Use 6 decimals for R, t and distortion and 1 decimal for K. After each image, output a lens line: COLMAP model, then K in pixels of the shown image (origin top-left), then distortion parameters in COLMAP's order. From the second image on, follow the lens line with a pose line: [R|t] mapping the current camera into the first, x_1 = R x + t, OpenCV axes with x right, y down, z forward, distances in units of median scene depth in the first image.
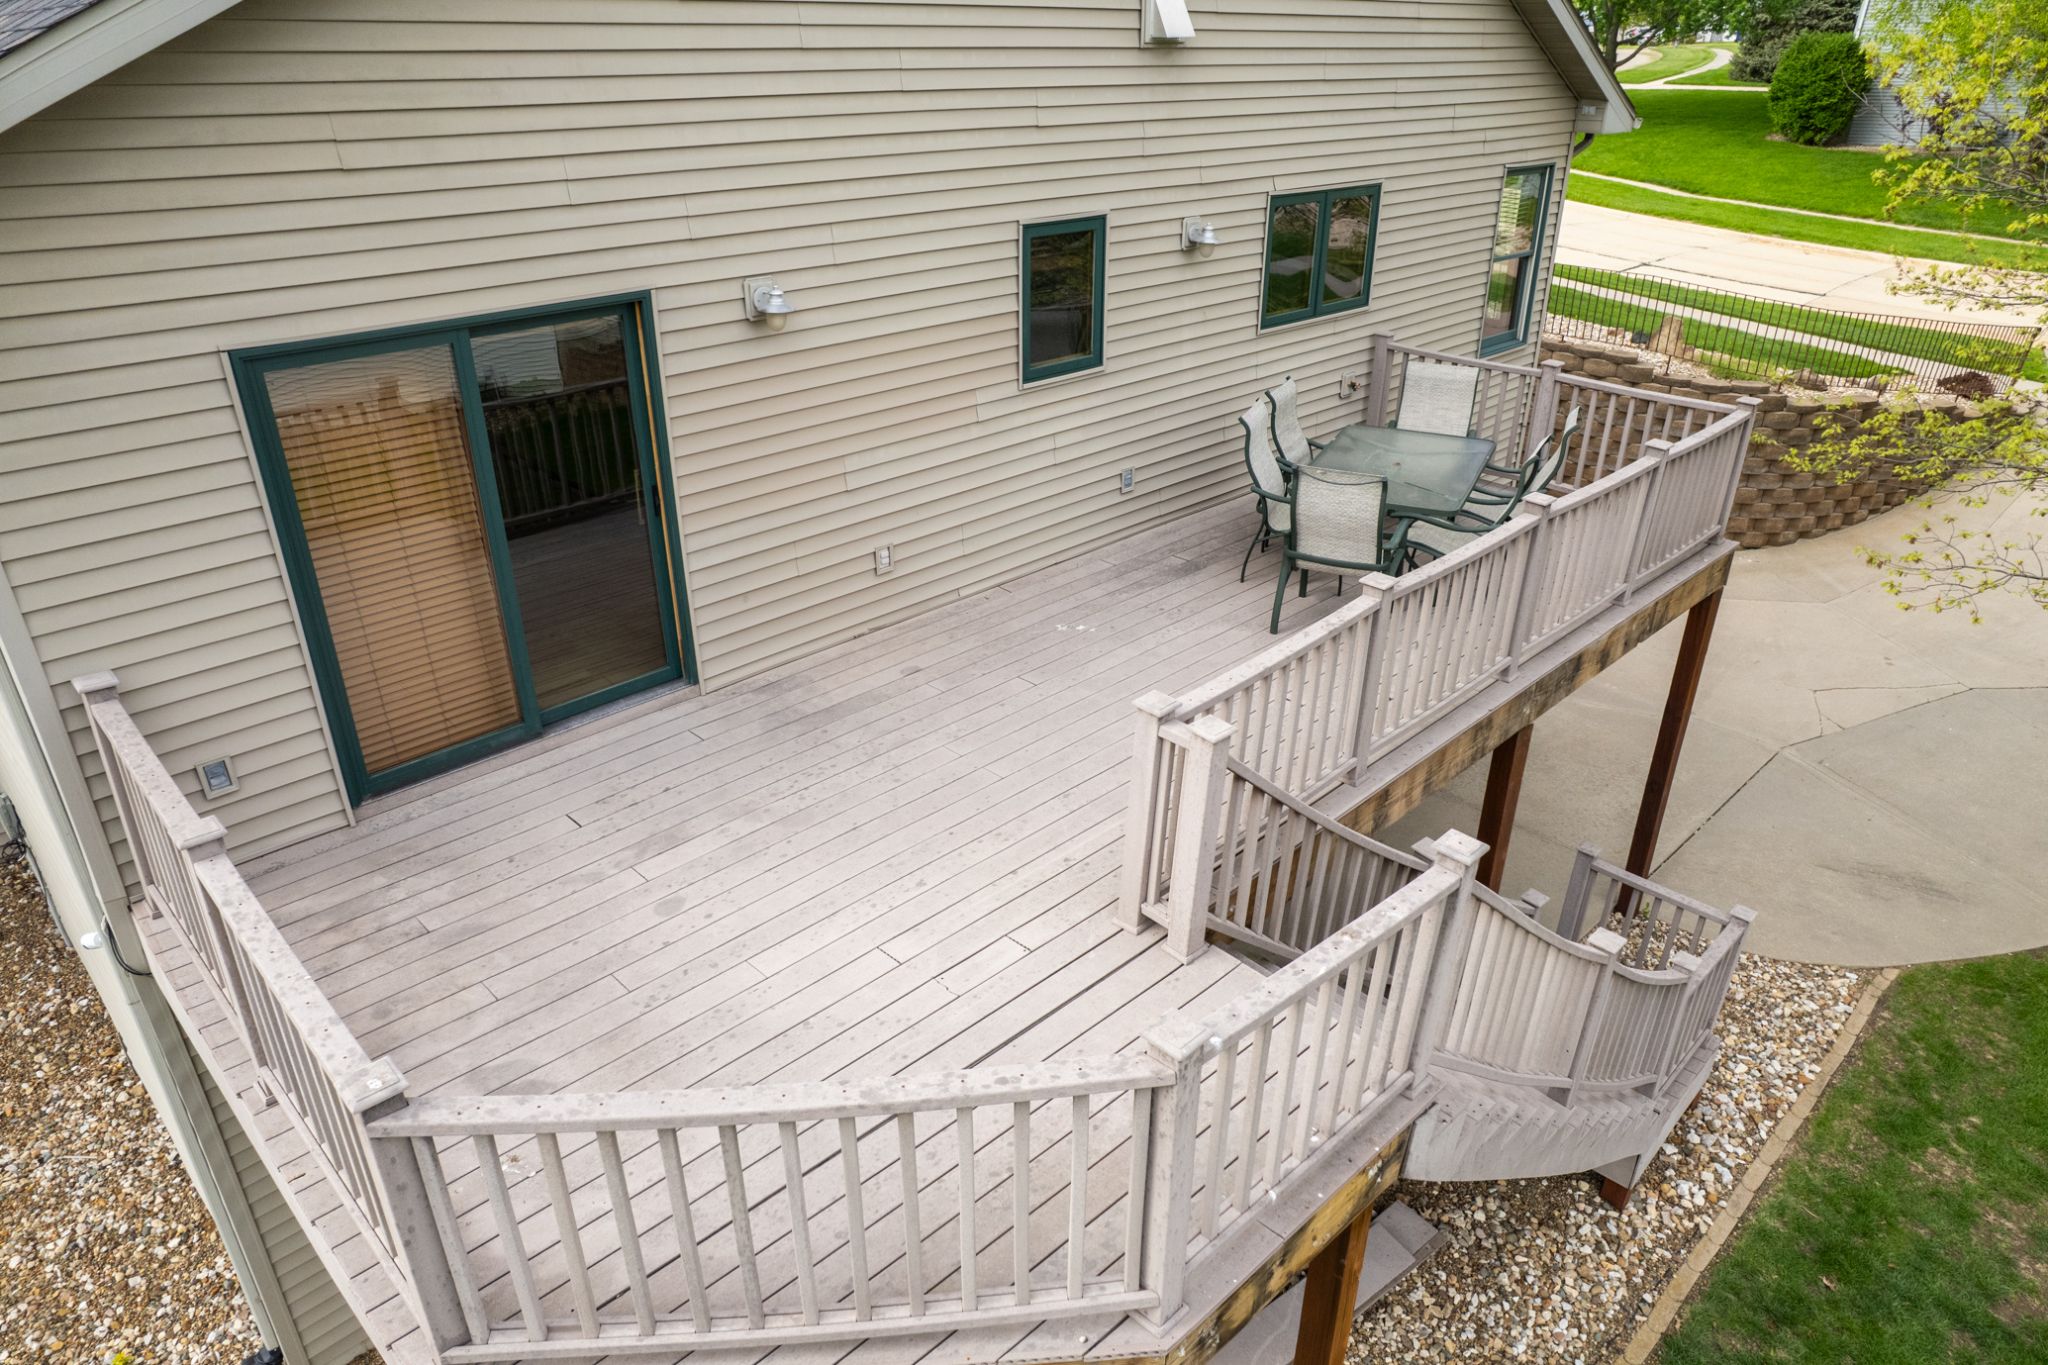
lens RADIAL K [[1306.8, 0, 1030.1], [0, 1306.8, 701.4], [0, 0, 1]] dist [-0.072460, 0.065362]
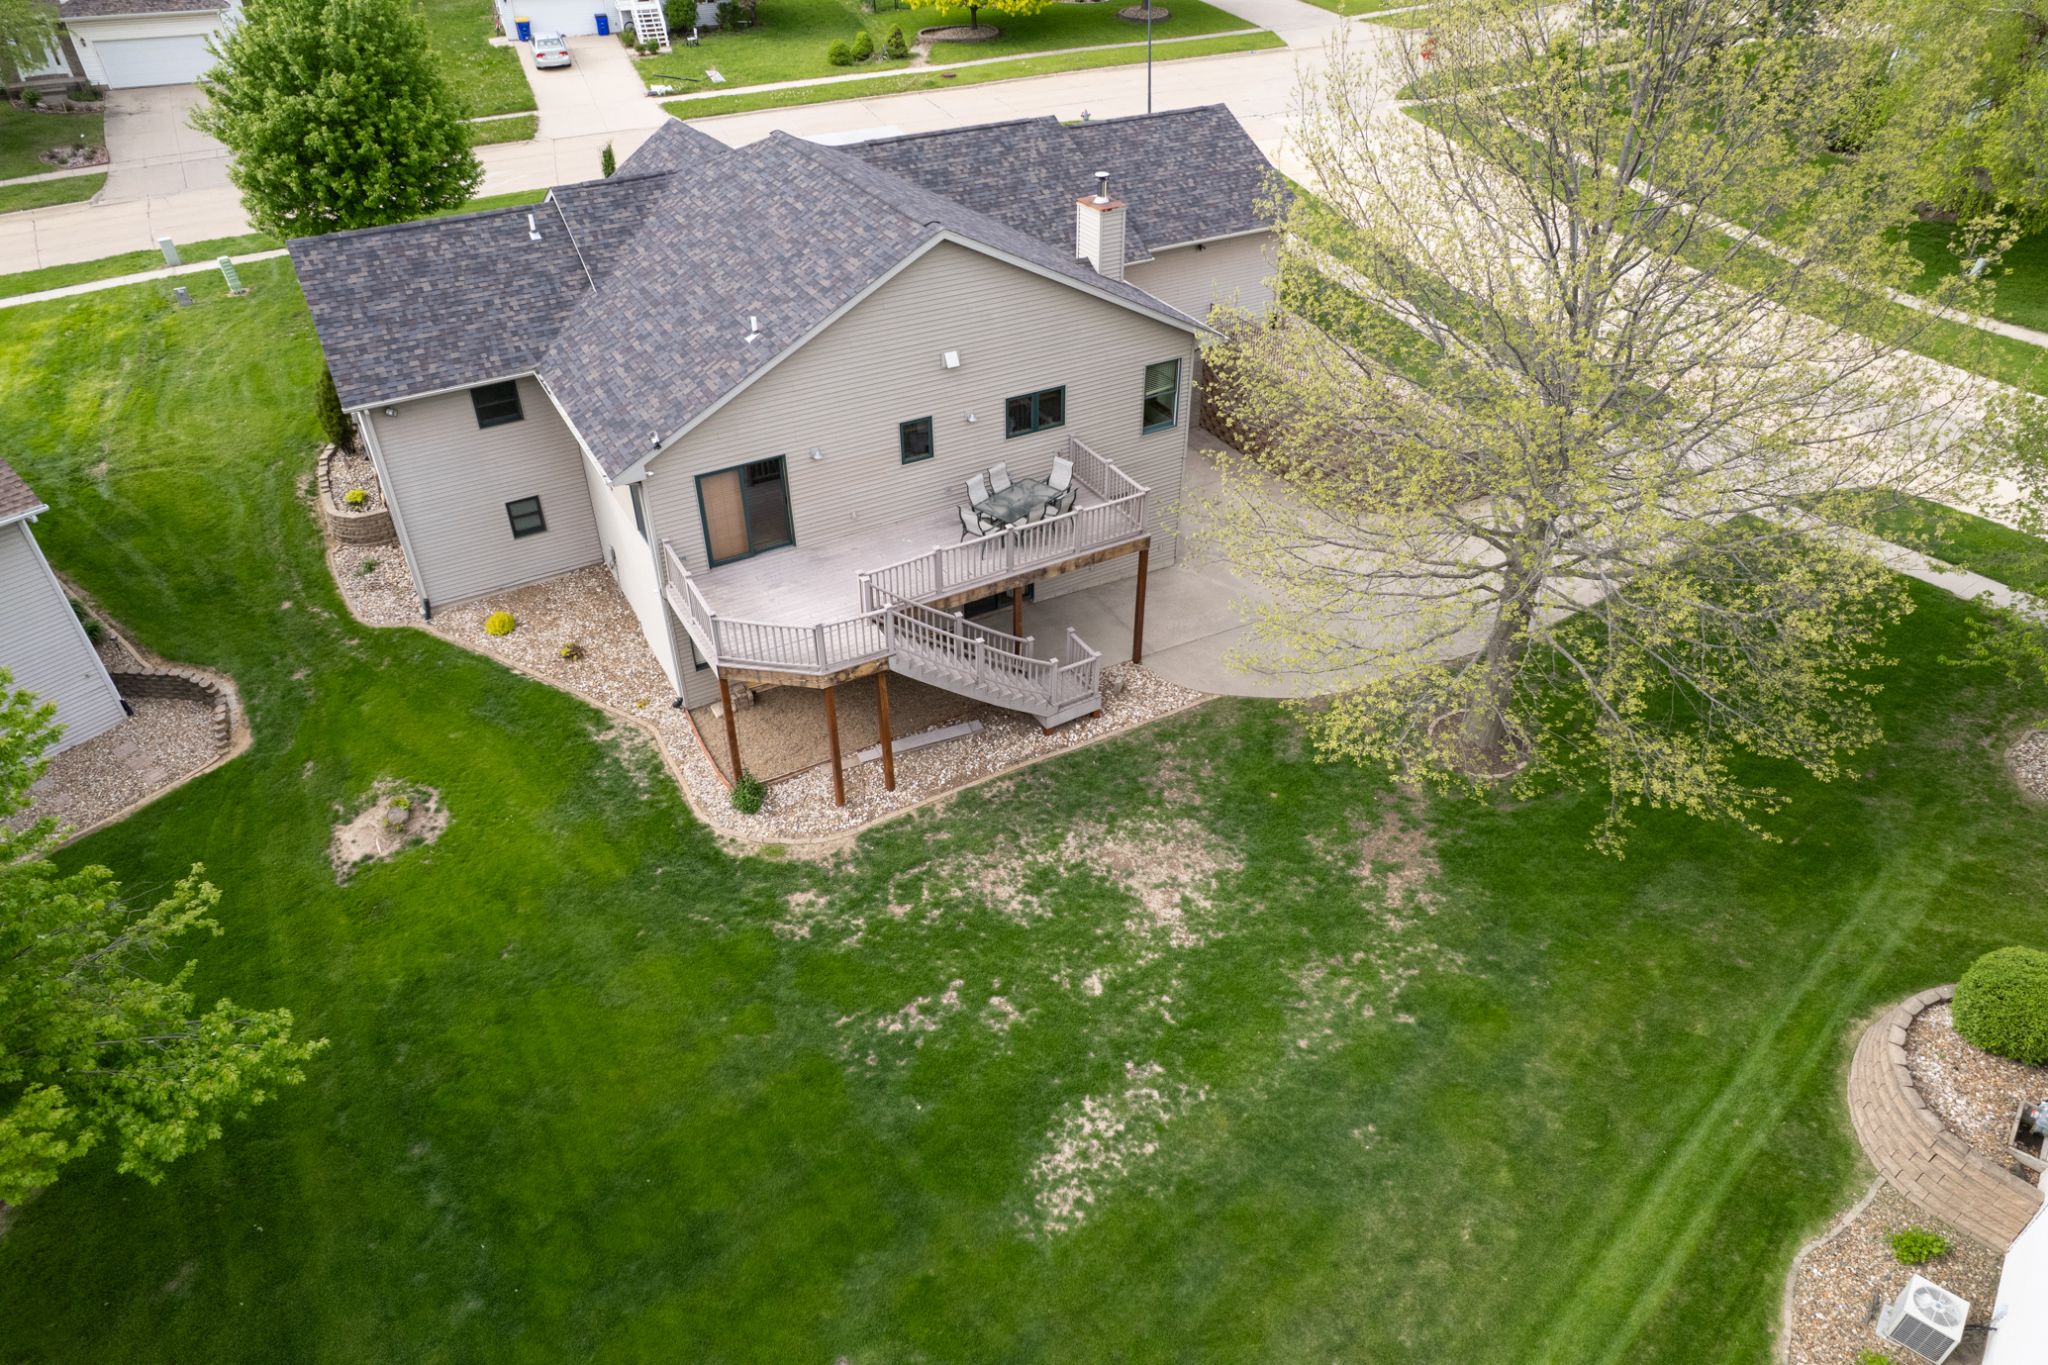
lens RADIAL K [[1298.3, 0, 1033.6], [0, 1298.3, 701.2], [0, 0, 1]] dist [-0.065908, 0.068348]
pose [[0.966521, 0.155129, -0.204383, 1.096542], [-0.117768, 0.975886, 0.183788, -0.304205], [0.227966, -0.153565, 0.961483, -2.218712]]
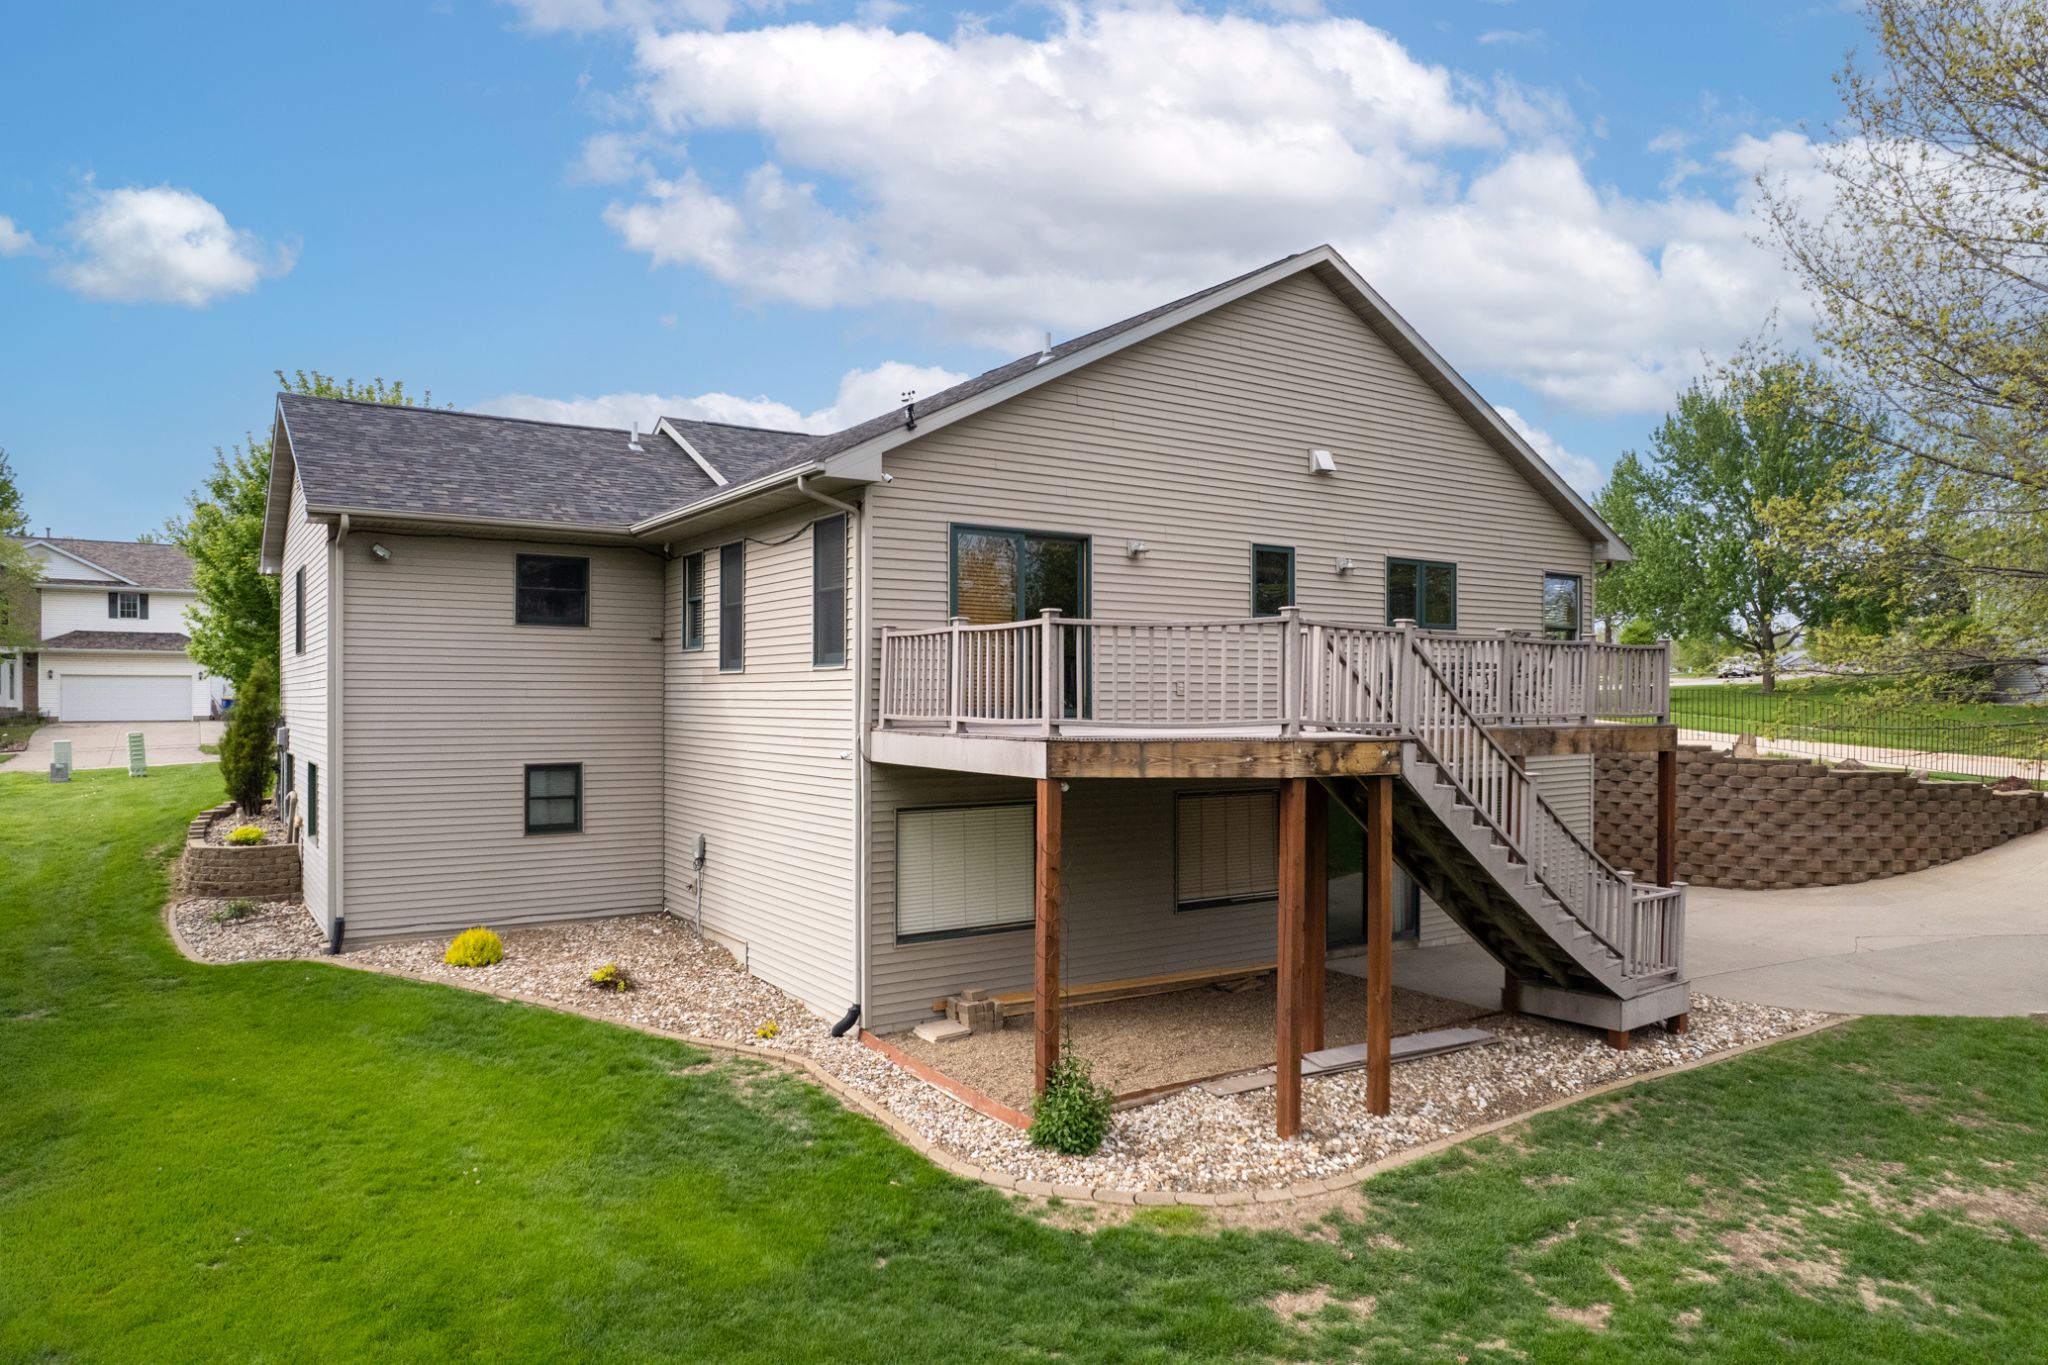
lens RADIAL K [[1306.8, 0, 1030.1], [0, 1306.8, 701.4], [0, 0, 1]] dist [-0.072460, 0.065362]
pose [[0.982674, -0.001598, -0.185335, 0.029414], [-0.083085, 0.890061, -0.448205, 0.790931], [0.165676, 0.455838, 0.874507, -0.743924]]
